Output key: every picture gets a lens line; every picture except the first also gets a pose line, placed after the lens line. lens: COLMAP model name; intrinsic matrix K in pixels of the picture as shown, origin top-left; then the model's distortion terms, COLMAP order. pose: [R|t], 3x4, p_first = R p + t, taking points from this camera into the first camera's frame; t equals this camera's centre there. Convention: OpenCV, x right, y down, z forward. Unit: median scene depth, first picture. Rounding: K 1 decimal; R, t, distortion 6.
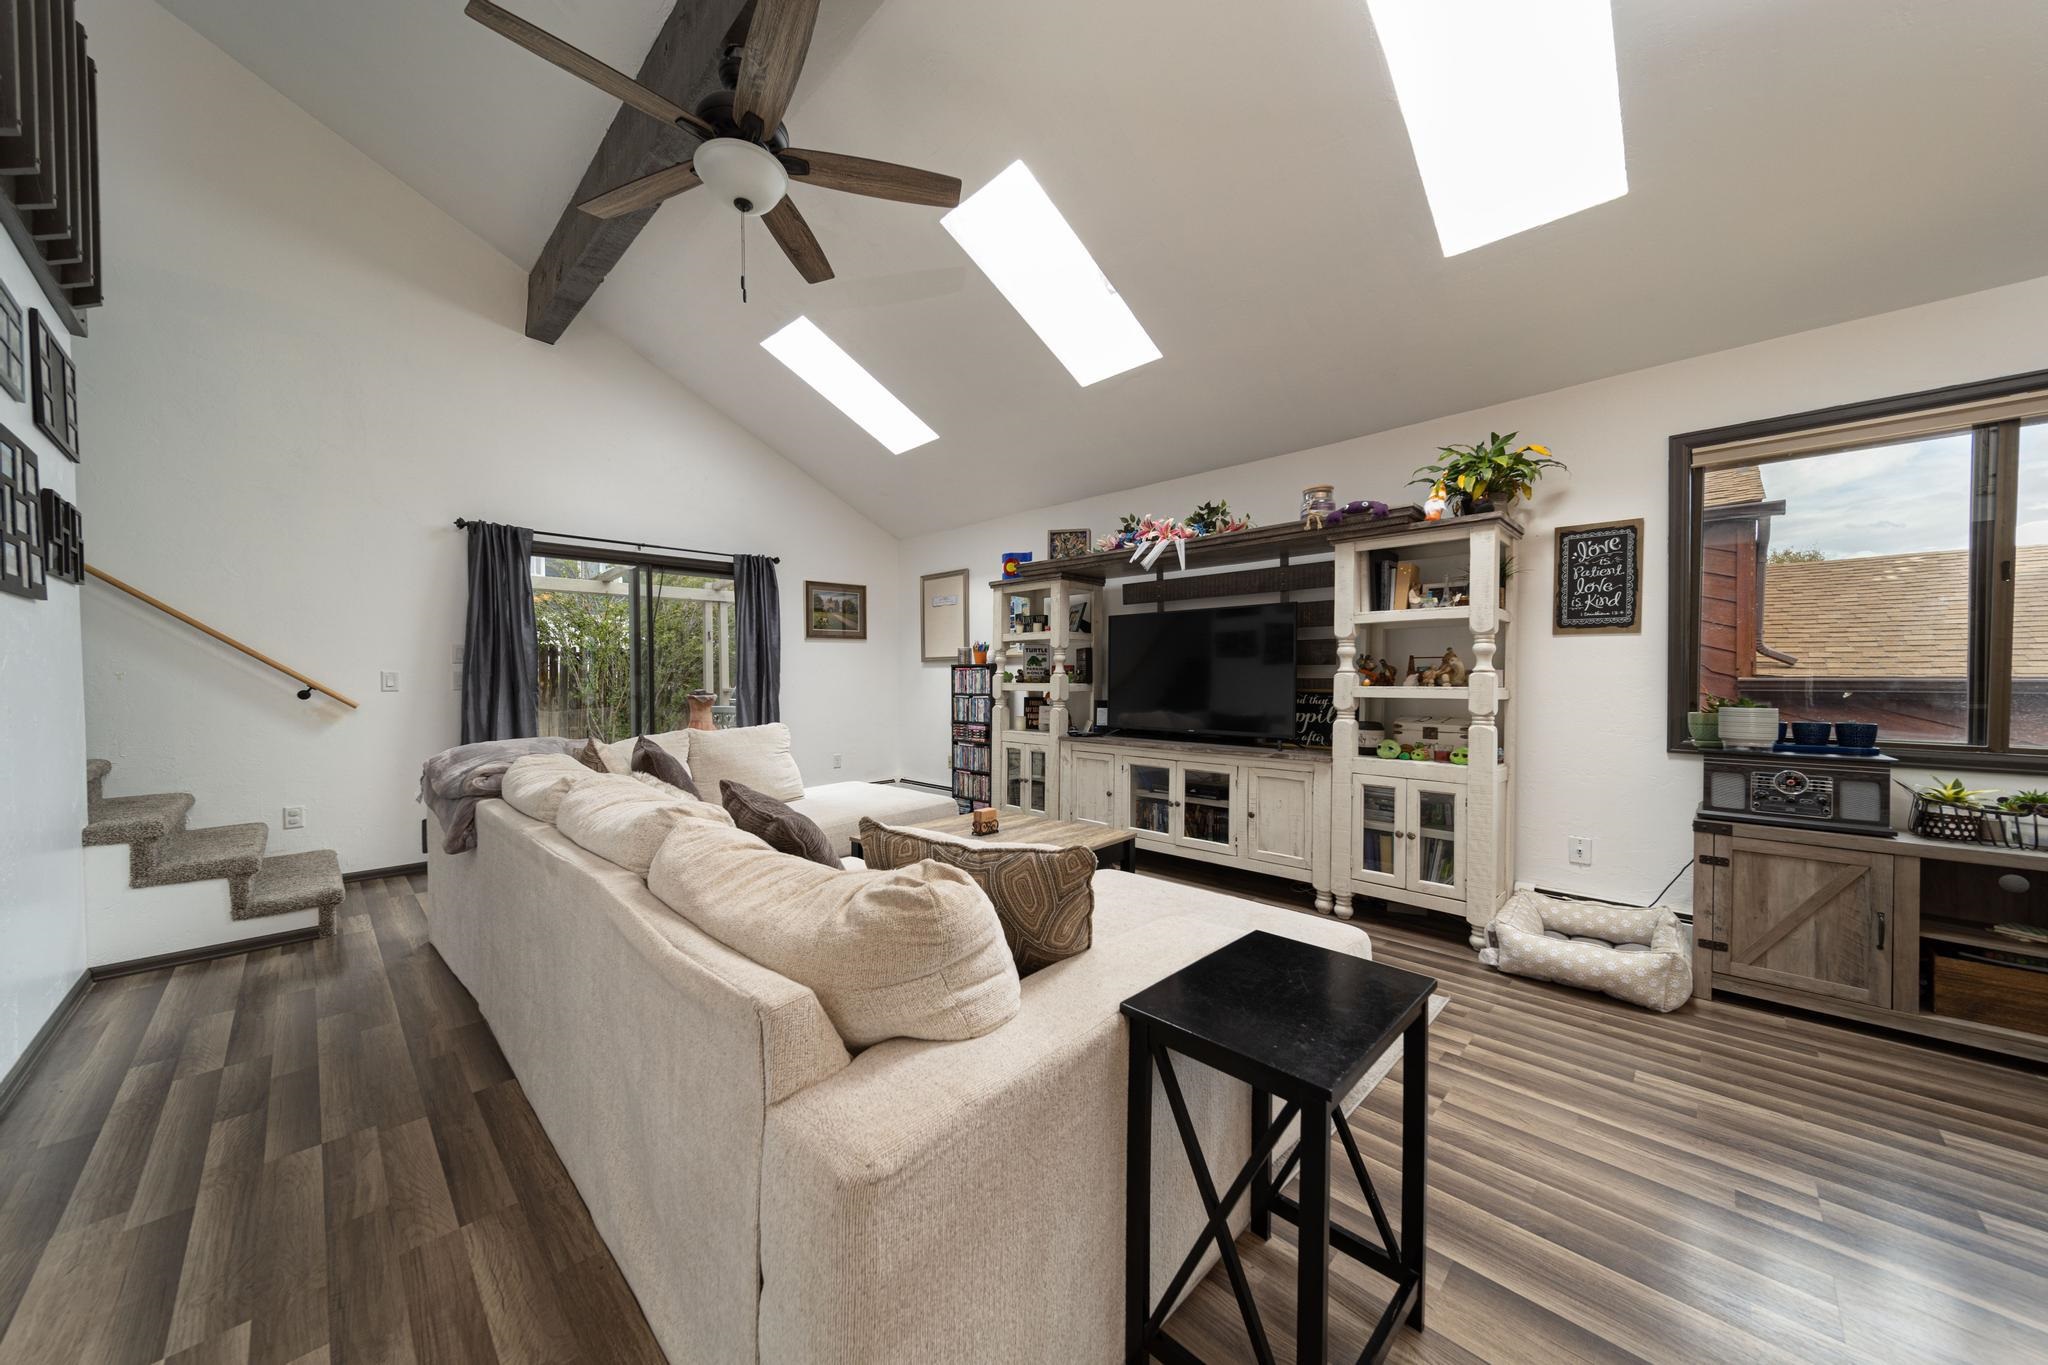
lens RADIAL K [[707.8, 0, 1023.6], [0, 707.8, 683.9], [0, 0, 1]] dist [0.006193, -0.000060]
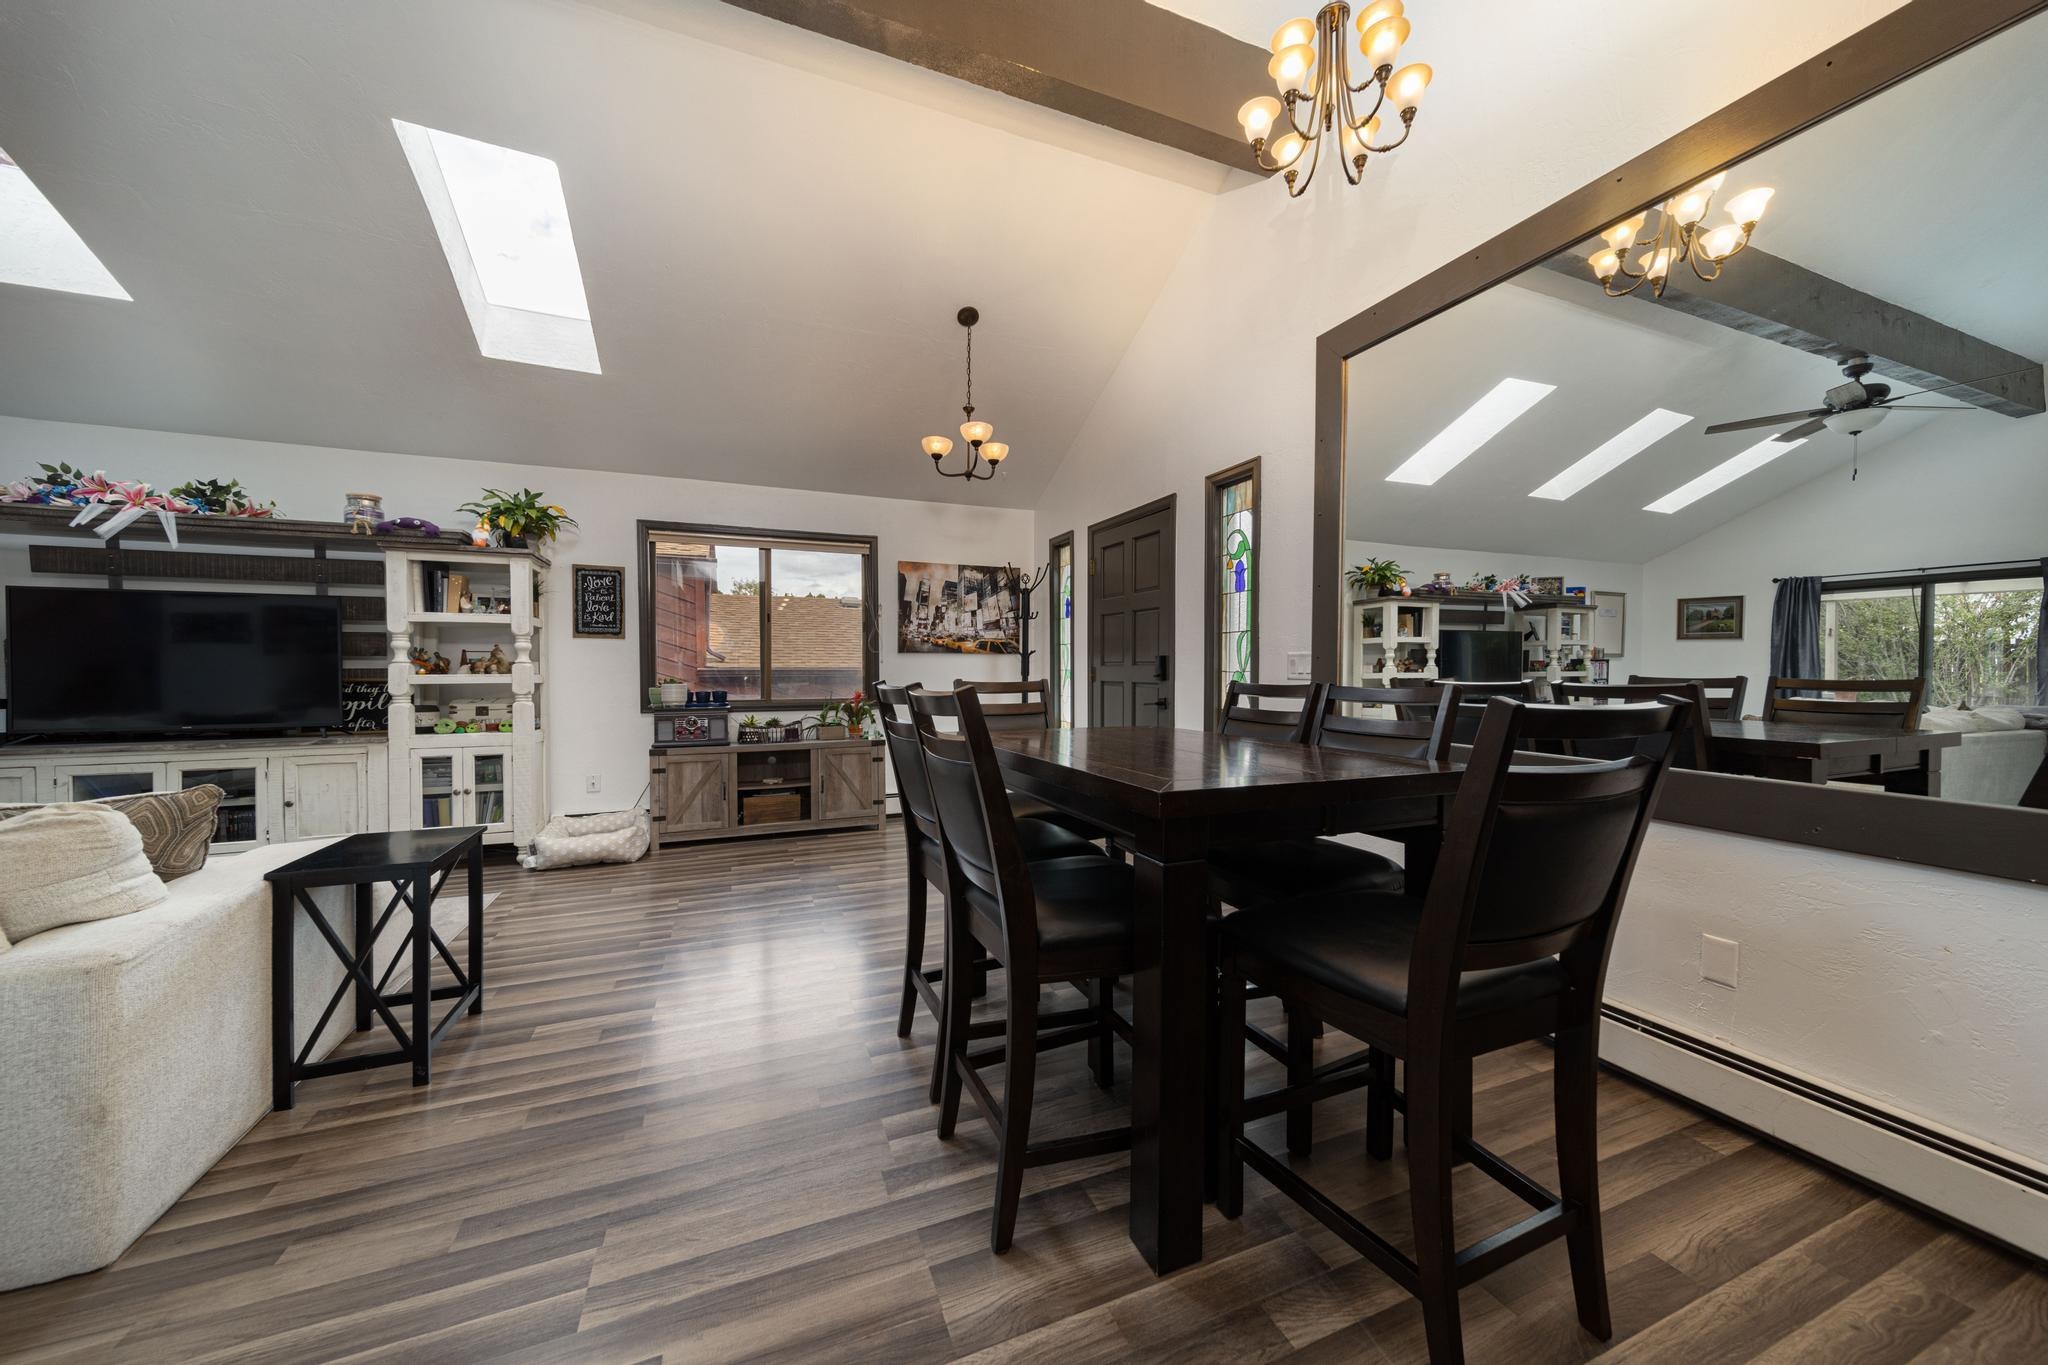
lens RADIAL K [[707.8, 0, 1023.6], [0, 707.8, 683.9], [0, 0, 1]] dist [0.006193, -0.000060]
pose [[0.388685, -0.021476, 0.921120, -0.239327], [0.012083, 0.999761, 0.018210, 0.009766], [-0.921292, 0.004052, 0.388851, -0.421755]]
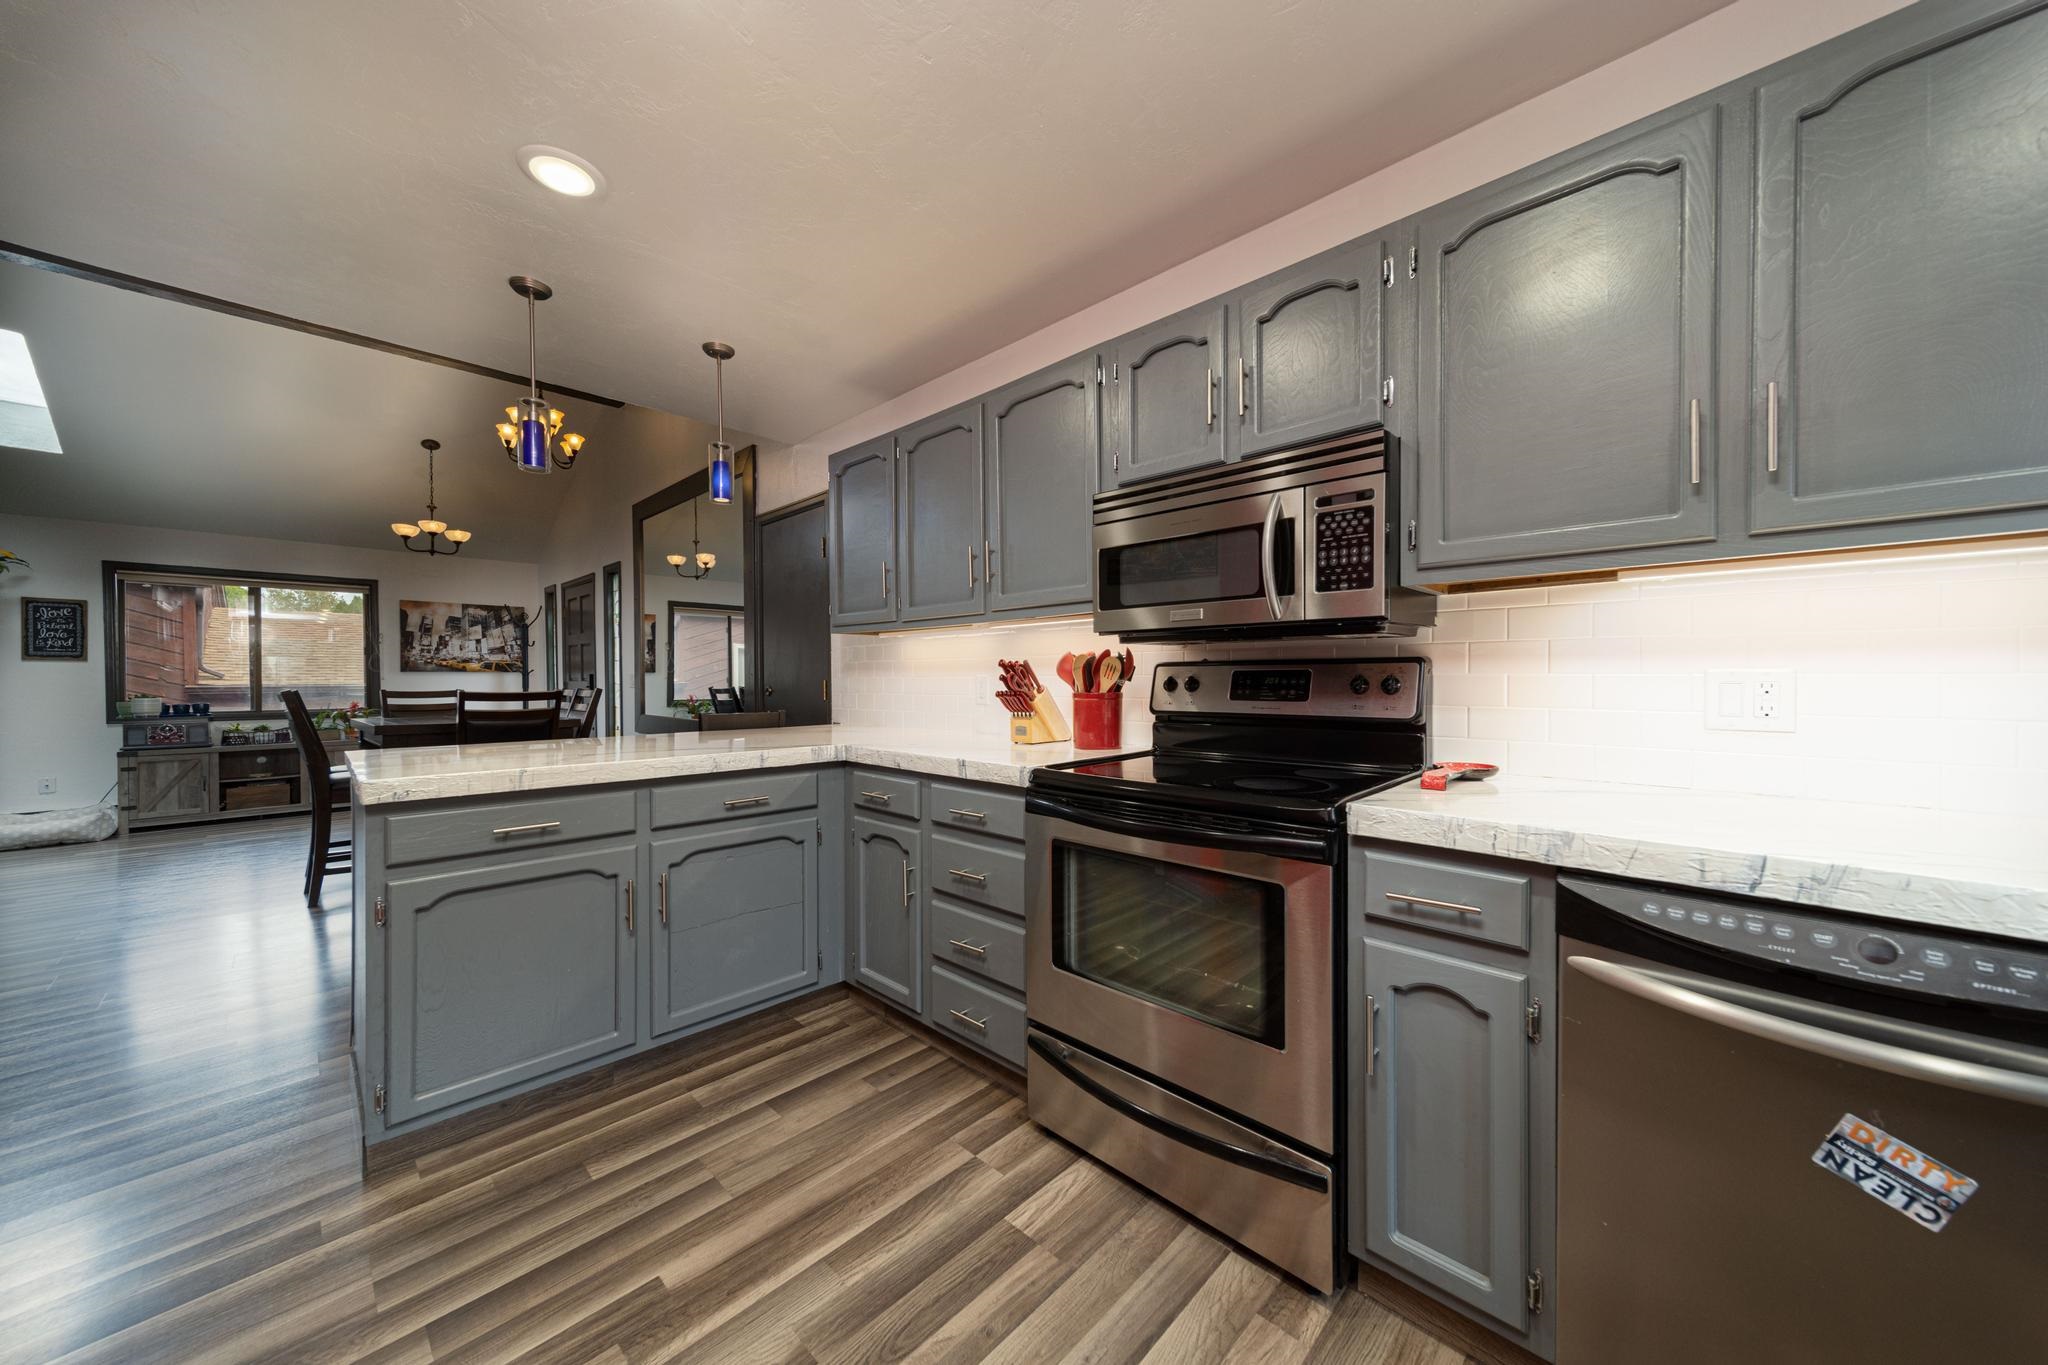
lens RADIAL K [[707.8, 0, 1023.6], [0, 707.8, 683.9], [0, 0, 1]] dist [0.006193, -0.000060]
pose [[-0.017707, -0.006409, 0.999823, -1.021285], [0.020498, 0.999767, 0.006772, 0.024078], [-0.999633, 0.020614, -0.017571, -1.379186]]
